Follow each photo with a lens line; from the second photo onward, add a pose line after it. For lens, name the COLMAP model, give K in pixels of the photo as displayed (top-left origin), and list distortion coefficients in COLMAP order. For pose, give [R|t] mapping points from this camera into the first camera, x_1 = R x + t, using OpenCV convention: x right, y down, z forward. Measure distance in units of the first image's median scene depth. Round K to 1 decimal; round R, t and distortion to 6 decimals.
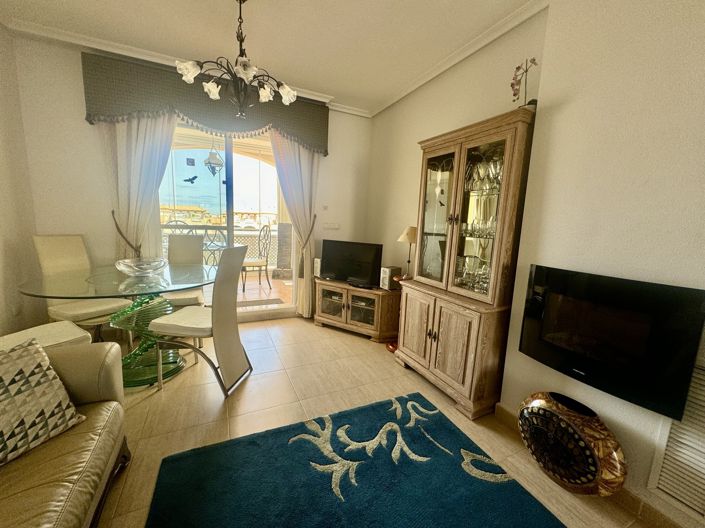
lens RADIAL K [[282.2, 0, 351.4], [0, 282.2, 263.5], [0, 0, 1]] dist [-0.000476, 0.000265]
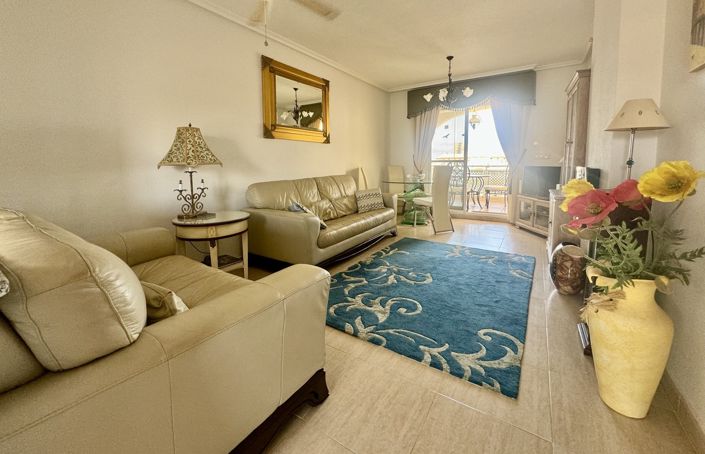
lens RADIAL K [[287.3, 0, 350.2], [0, 287.3, 185.4], [0, 0, 1]] dist [0.000021, -0.000037]
pose [[0.511265, 0.024125, -0.859084, 0.698165], [-0.098621, 0.994650, -0.030760, 0.141789], [0.853746, 0.100450, 0.510909, -0.458687]]
